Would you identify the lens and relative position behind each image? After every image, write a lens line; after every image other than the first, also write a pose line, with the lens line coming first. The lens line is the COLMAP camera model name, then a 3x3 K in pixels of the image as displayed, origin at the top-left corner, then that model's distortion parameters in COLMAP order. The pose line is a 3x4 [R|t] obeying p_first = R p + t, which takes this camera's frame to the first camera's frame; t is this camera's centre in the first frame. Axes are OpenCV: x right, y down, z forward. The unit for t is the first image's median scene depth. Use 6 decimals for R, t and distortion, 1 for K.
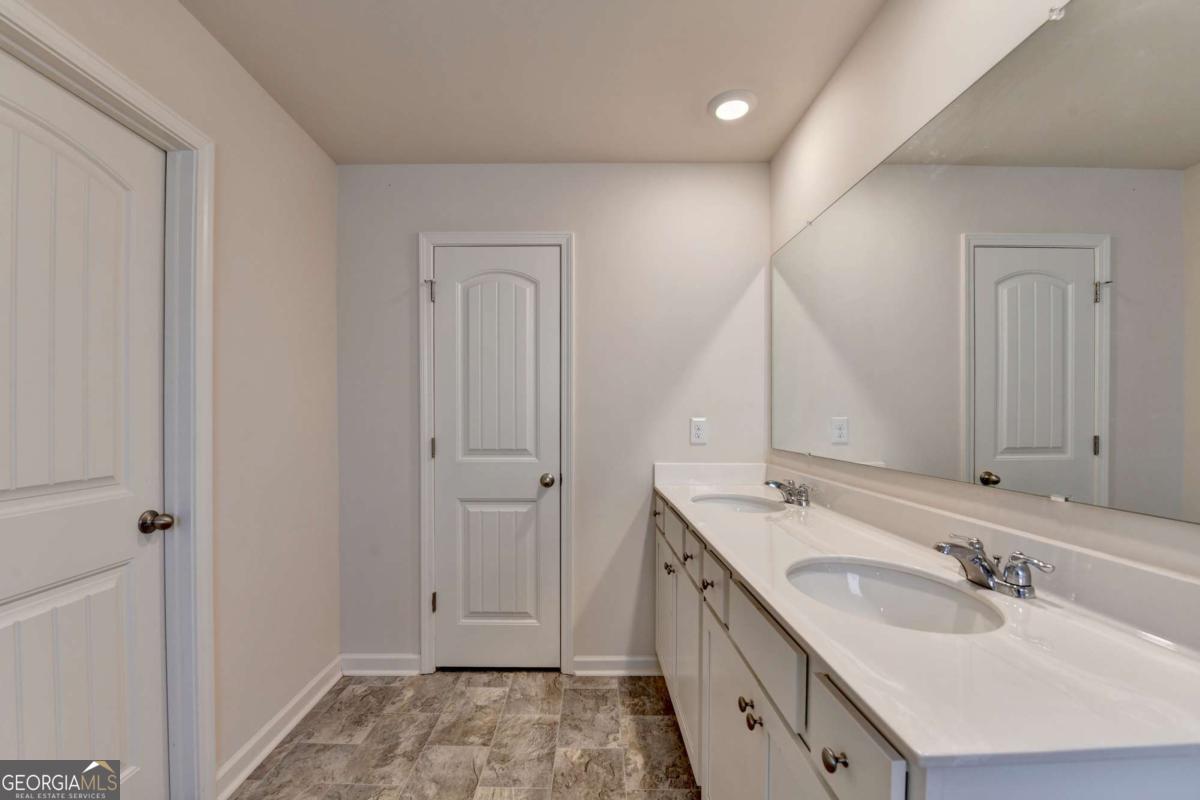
lens RADIAL K [[498.6, 0, 597.5], [0, 498.6, 411.1], [0, 0, 1]] dist [-0.008505, -0.001182]
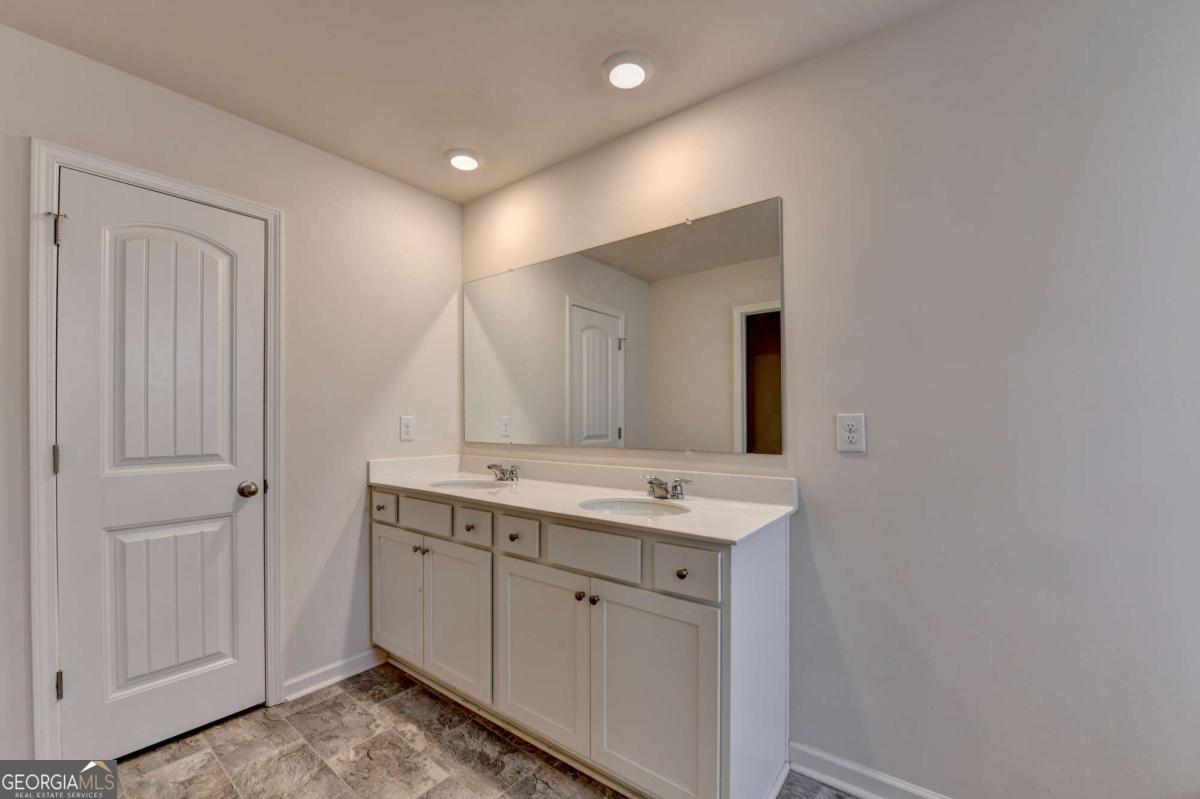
lens RADIAL K [[498.6, 0, 596.9], [0, 498.6, 408.6], [0, 0, 1]] dist [-0.008505, -0.001182]
pose [[0.611771, 0.015309, 0.790887, -0.417250], [-0.001503, 0.999833, -0.018190, 0.015856], [-0.791034, 0.009939, 0.611692, 0.001865]]
